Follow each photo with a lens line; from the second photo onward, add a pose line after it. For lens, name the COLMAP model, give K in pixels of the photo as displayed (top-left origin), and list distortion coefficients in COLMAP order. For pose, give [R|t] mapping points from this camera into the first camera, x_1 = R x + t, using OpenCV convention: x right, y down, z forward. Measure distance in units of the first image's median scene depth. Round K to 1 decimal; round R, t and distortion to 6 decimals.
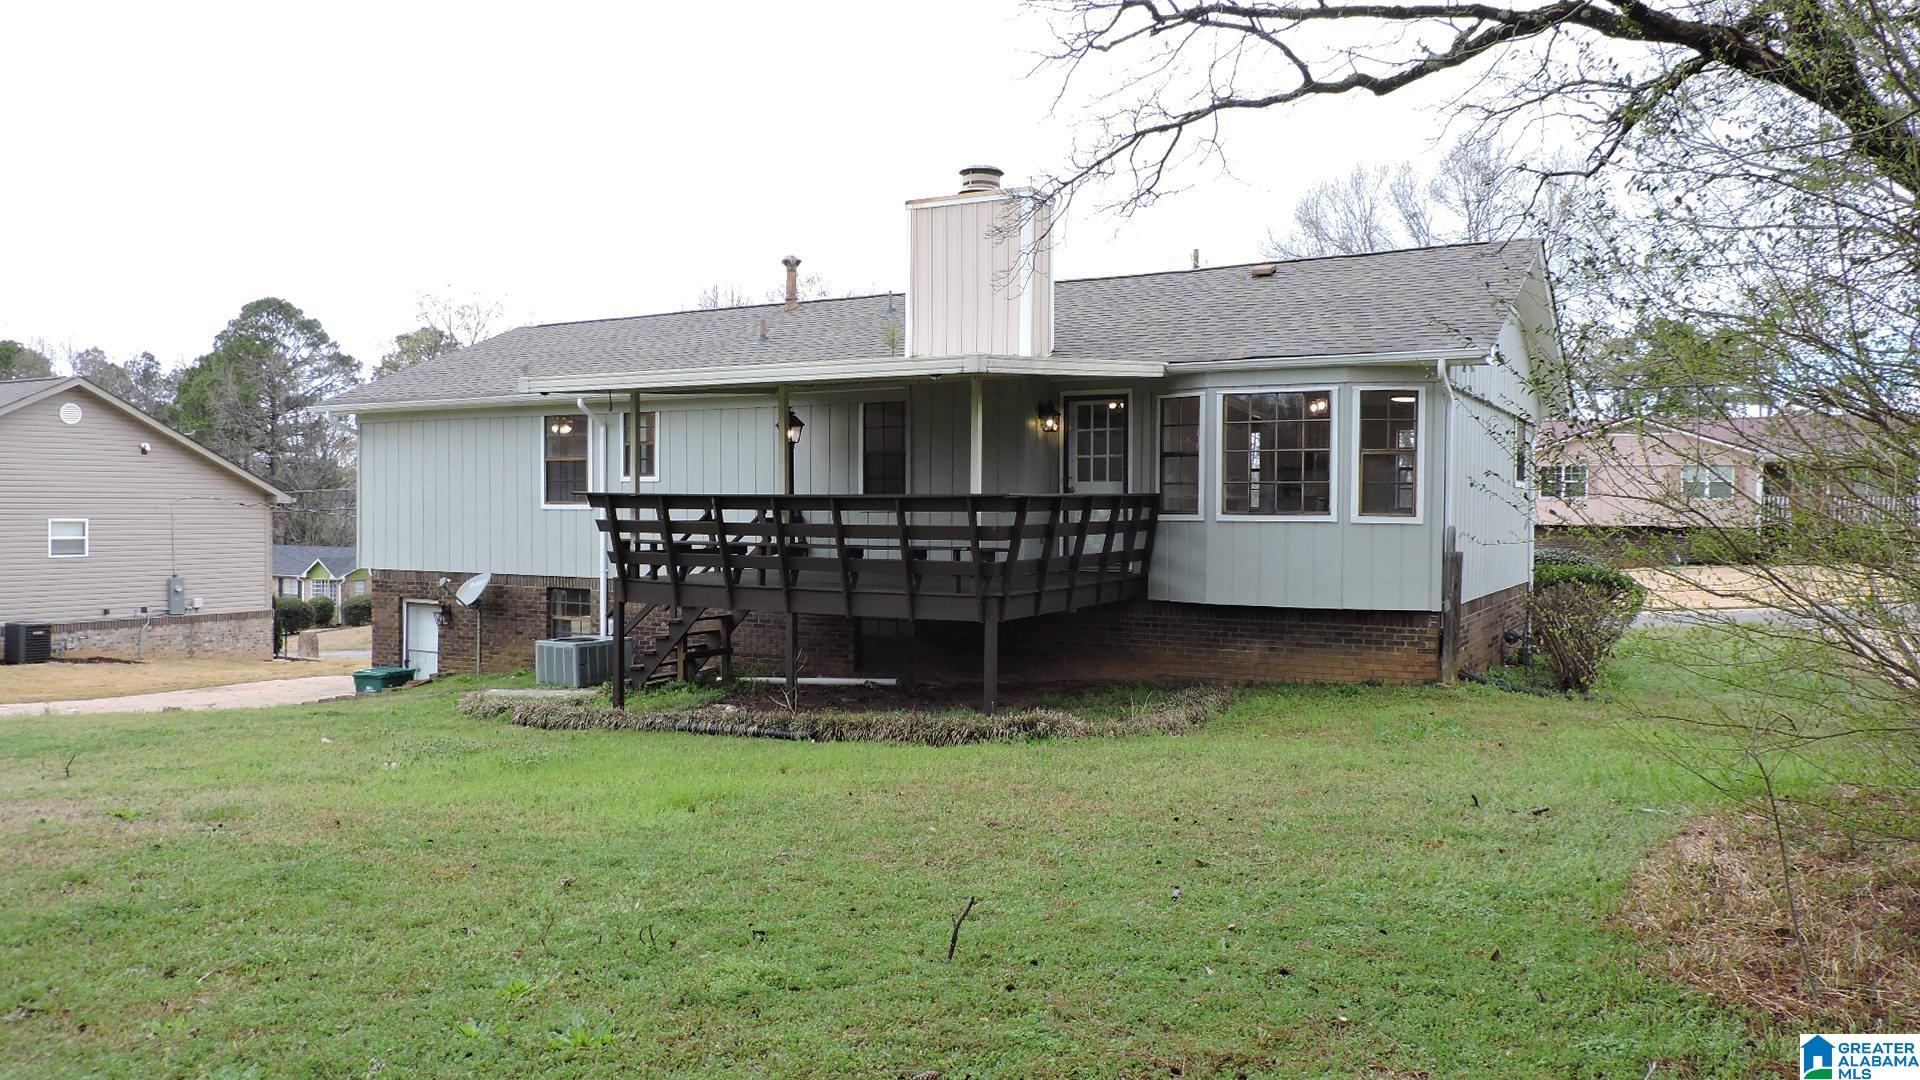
lens RADIAL K [[1367.7, 0, 957.8], [0, 1367.7, 548.8], [0, 0, 1]] dist [-0.011565, -0.001617]
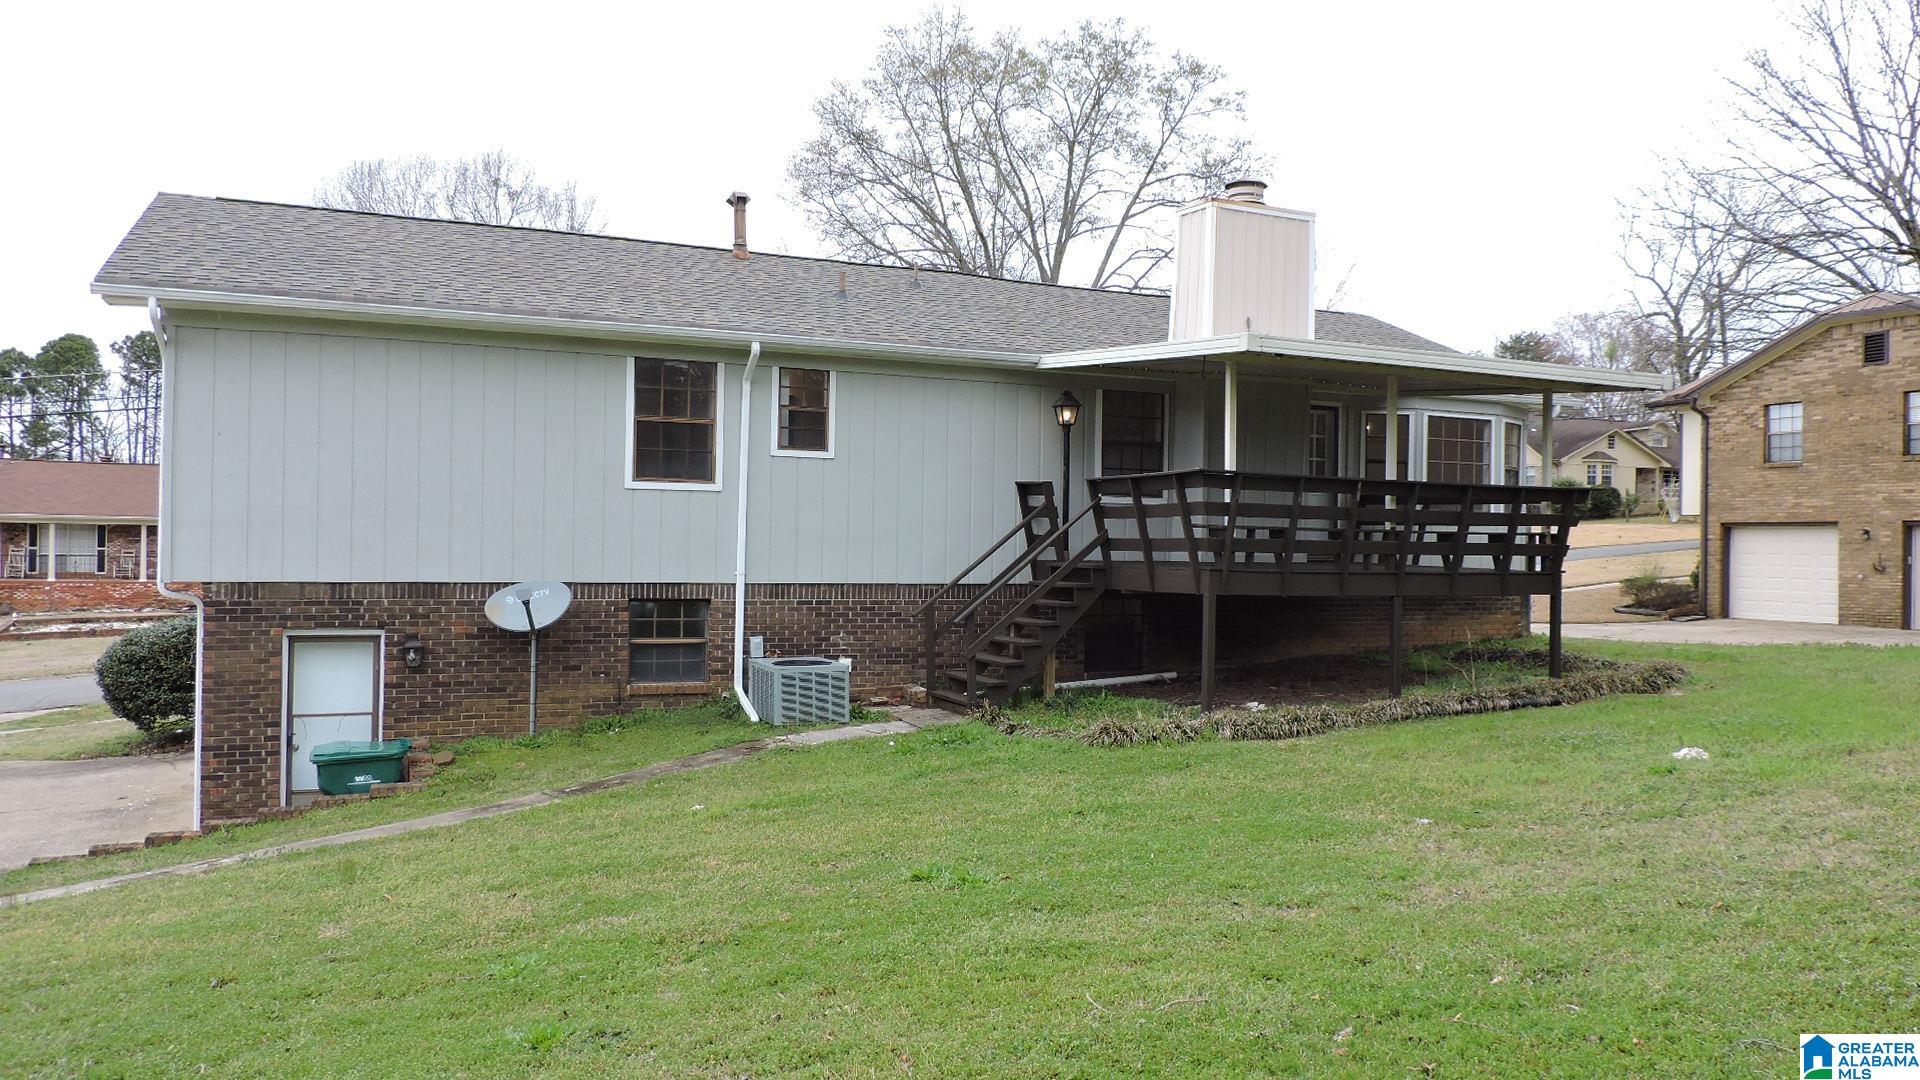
lens RADIAL K [[1367.7, 0, 957.8], [0, 1367.7, 548.8], [0, 0, 1]] dist [-0.011565, -0.001617]
pose [[0.584331, 0.003801, 0.811506, -0.884345], [0.014657, 0.999776, -0.015236, 0.017624], [-0.811383, 0.020797, 0.584145, 0.513295]]
